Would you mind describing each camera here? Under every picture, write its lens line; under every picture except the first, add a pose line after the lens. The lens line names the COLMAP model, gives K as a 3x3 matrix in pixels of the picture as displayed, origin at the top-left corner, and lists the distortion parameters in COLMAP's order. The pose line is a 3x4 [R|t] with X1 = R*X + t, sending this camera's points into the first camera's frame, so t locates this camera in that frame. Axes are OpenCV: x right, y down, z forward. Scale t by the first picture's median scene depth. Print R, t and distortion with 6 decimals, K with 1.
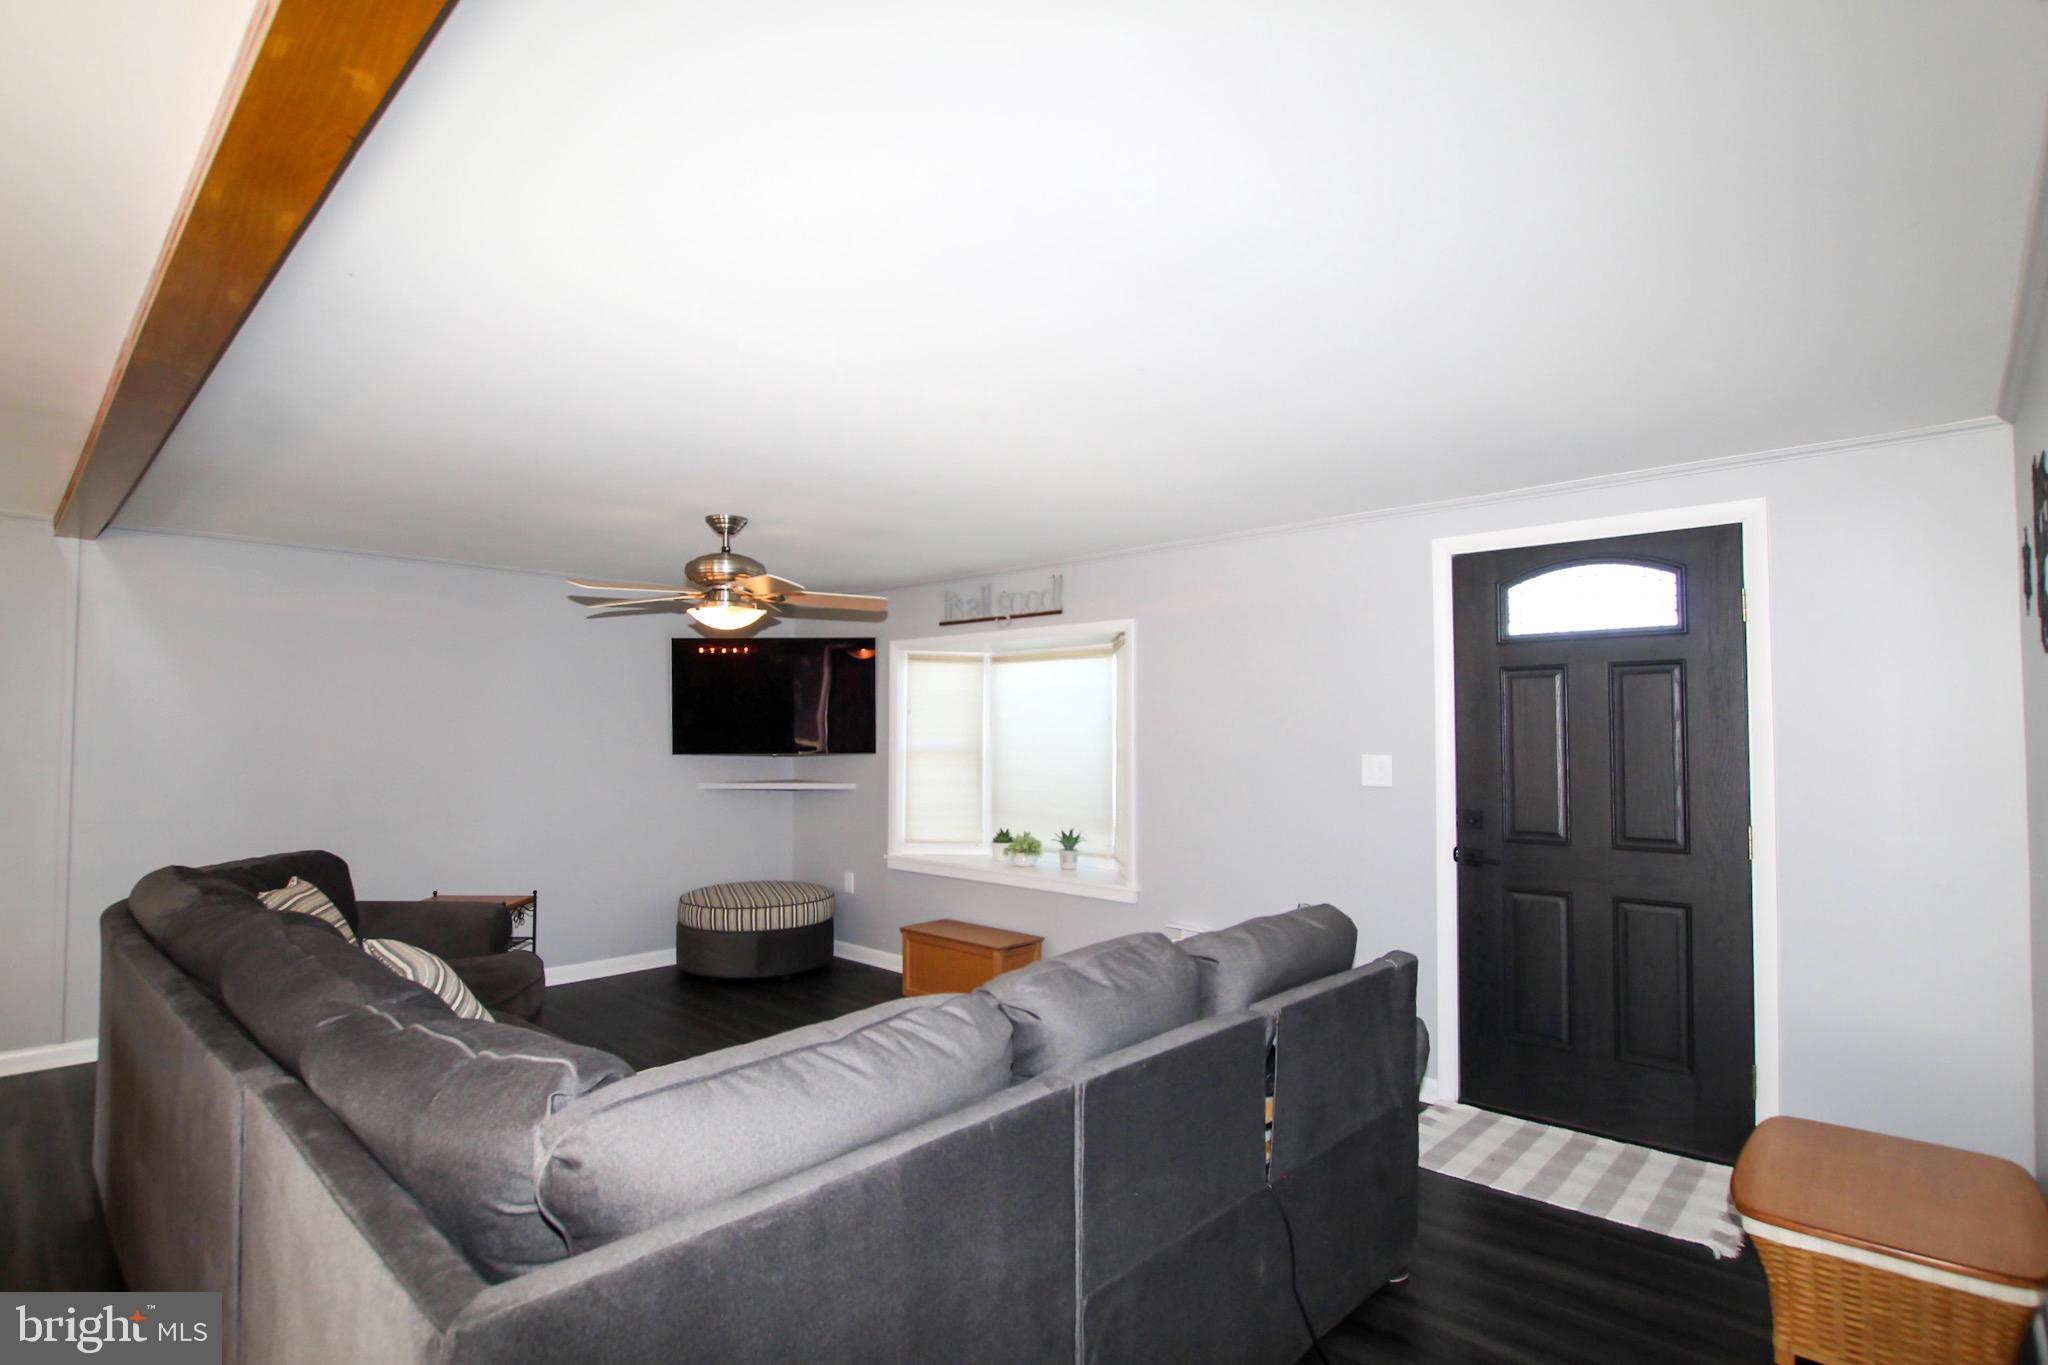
lens RADIAL K [[1033.6, 0, 1035.5], [0, 1033.6, 682.7], [0, 0, 1]] dist [-0.028252, 0.001467]
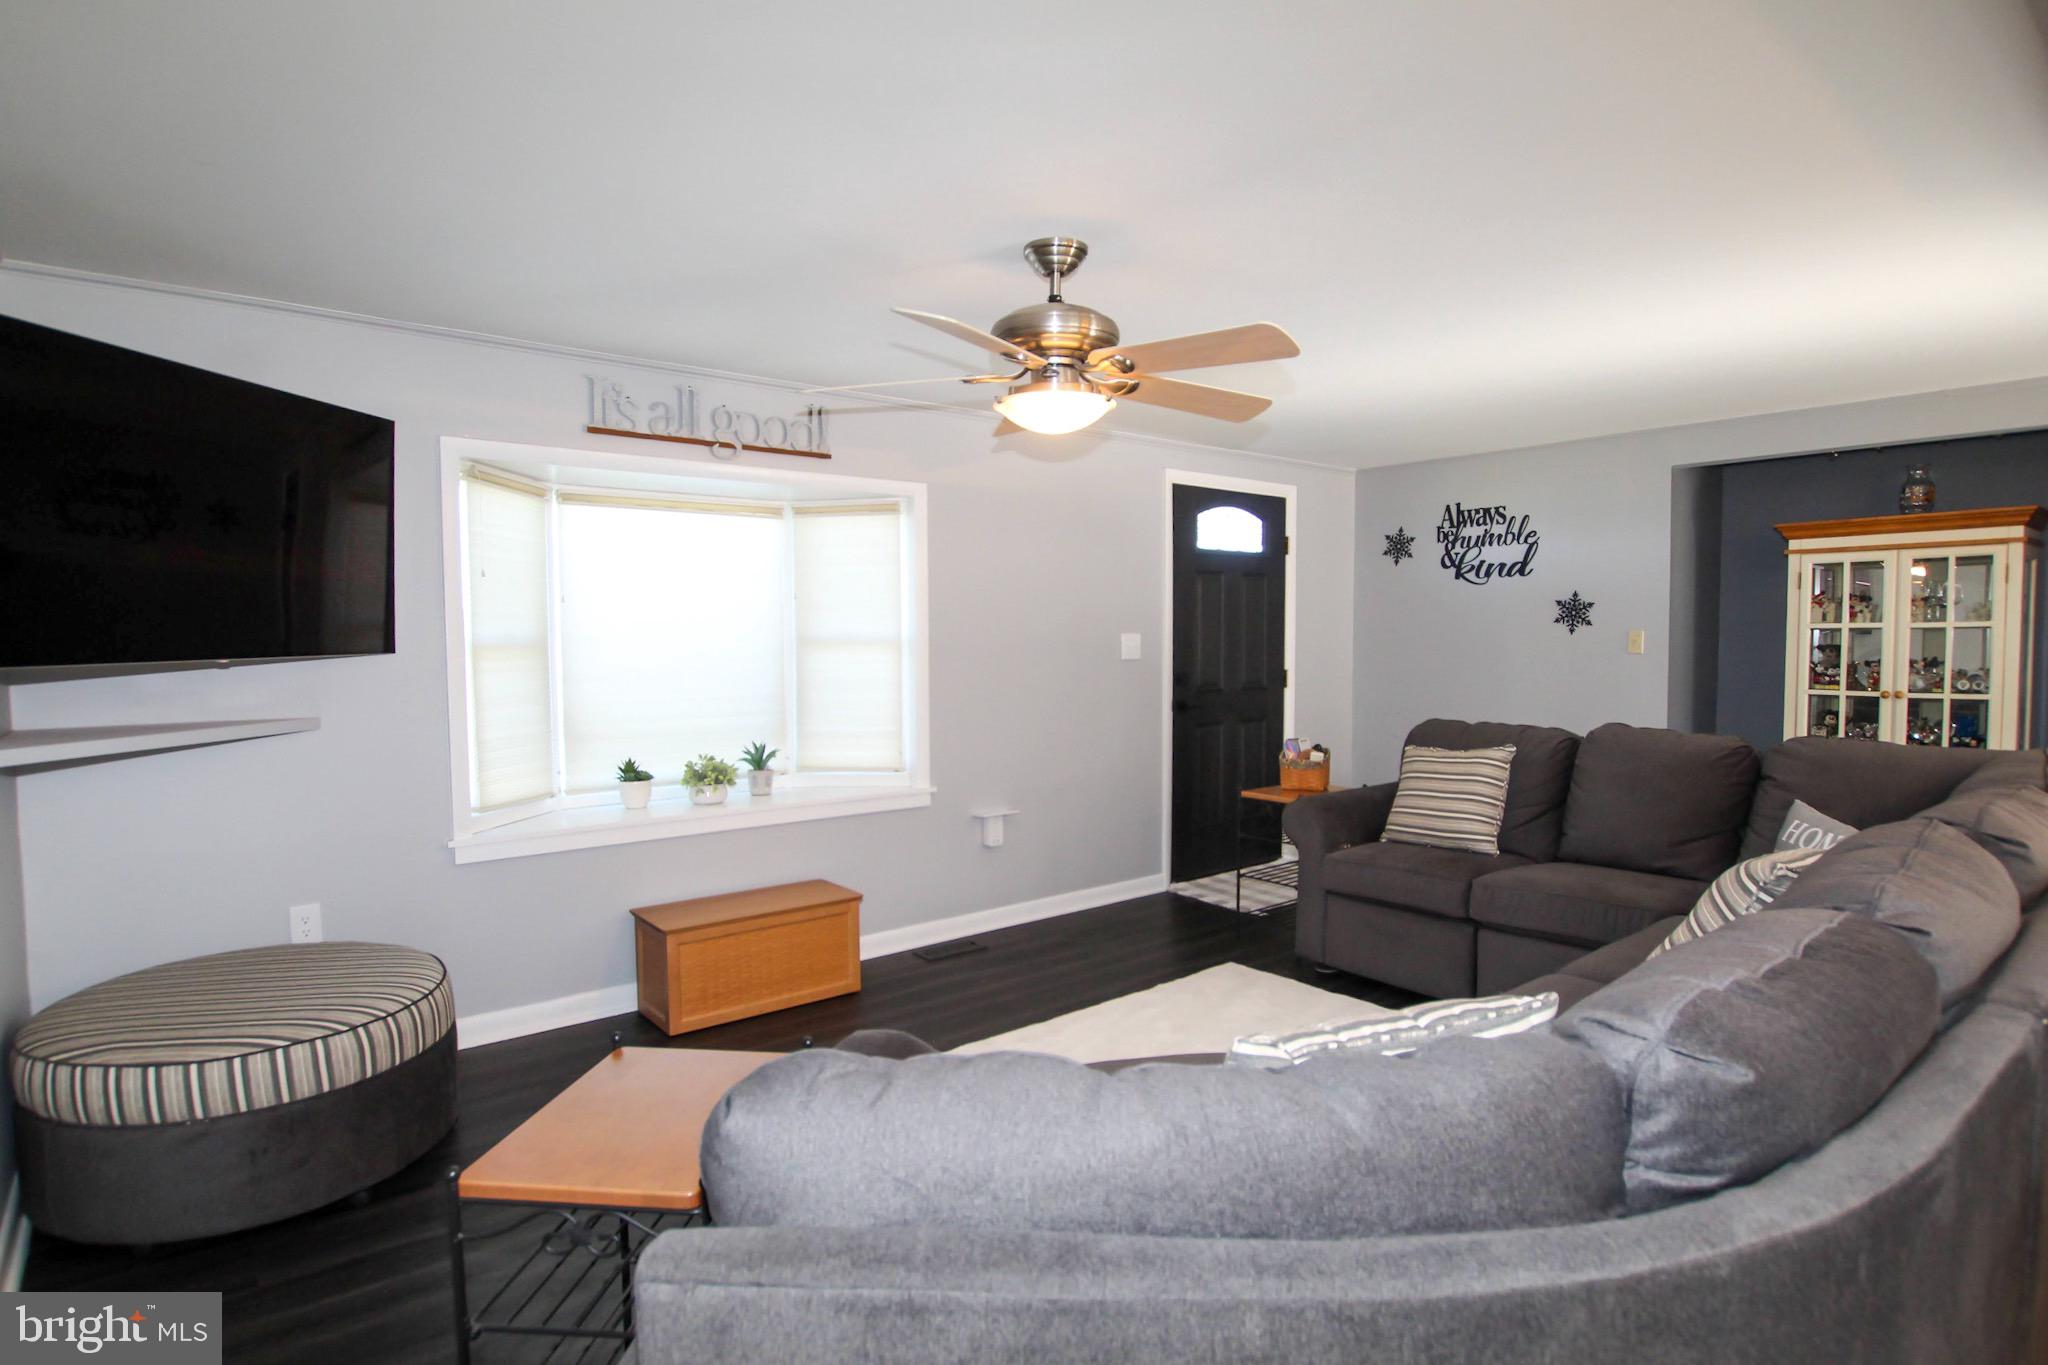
lens RADIAL K [[1033.6, 0, 1035.5], [0, 1033.6, 682.7], [0, 0, 1]] dist [-0.028252, 0.001467]
pose [[0.146767, -0.048488, 0.987982, -0.706554], [-0.039781, 0.997700, 0.054874, 0.050411], [-0.988371, -0.047357, 0.144501, 0.717795]]
